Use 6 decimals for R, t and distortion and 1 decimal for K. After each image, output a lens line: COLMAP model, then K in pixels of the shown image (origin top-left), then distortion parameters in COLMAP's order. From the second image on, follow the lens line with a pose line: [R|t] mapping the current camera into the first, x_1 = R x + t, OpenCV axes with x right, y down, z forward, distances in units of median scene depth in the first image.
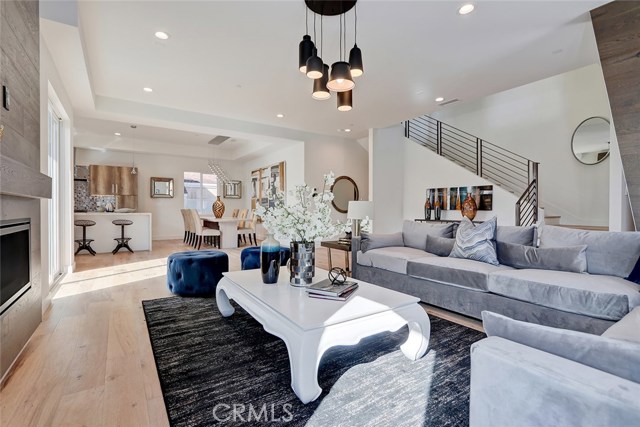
lens RADIAL K [[285.9, 0, 317.8], [0, 285.9, 205.2], [0, 0, 1]] dist [0.026209, -0.000007]
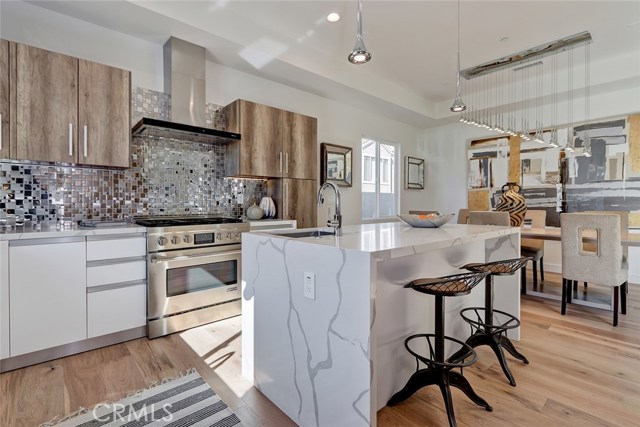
lens RADIAL K [[295.1, 0, 318.6], [0, 295.1, 205.6], [0, 0, 1]] dist [-0.001540, -0.000516]
pose [[0.991216, 0.000052, 0.132251, -0.727827], [-0.001922, 0.999900, 0.014017, -0.001645], [-0.132237, -0.014148, 0.991117, 0.585300]]
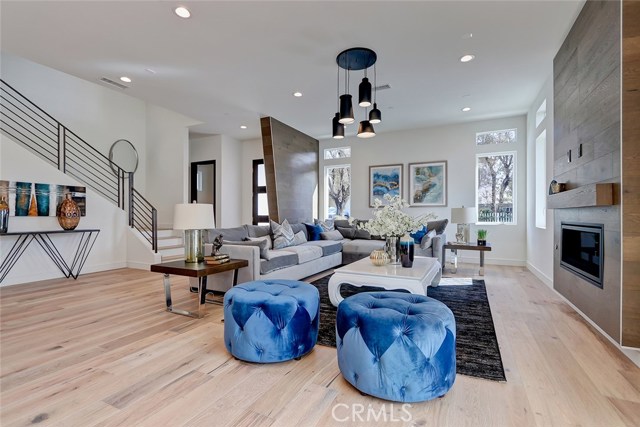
lens RADIAL K [[297.7, 0, 306.8], [0, 297.7, 214.1], [0, 0, 1]] dist [0.000697, 0.000117]
pose [[-0.476257, 0.003026, 0.879301, -0.358698], [-0.004785, 0.999970, -0.006033, 0.010290], [-0.879293, -0.007081, -0.476228, 0.606288]]
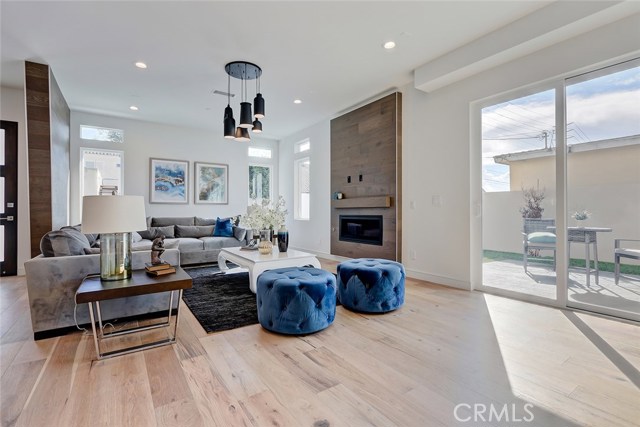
lens RADIAL K [[301.1, 0, 326.0], [0, 301.1, 212.0], [0, 0, 1]] dist [0.001312, 0.000246]
pose [[-0.999929, 0.002728, -0.011626, -0.130961], [0.002778, 0.999987, -0.004349, 0.011525], [0.011614, -0.004381, -0.999923, 0.829001]]
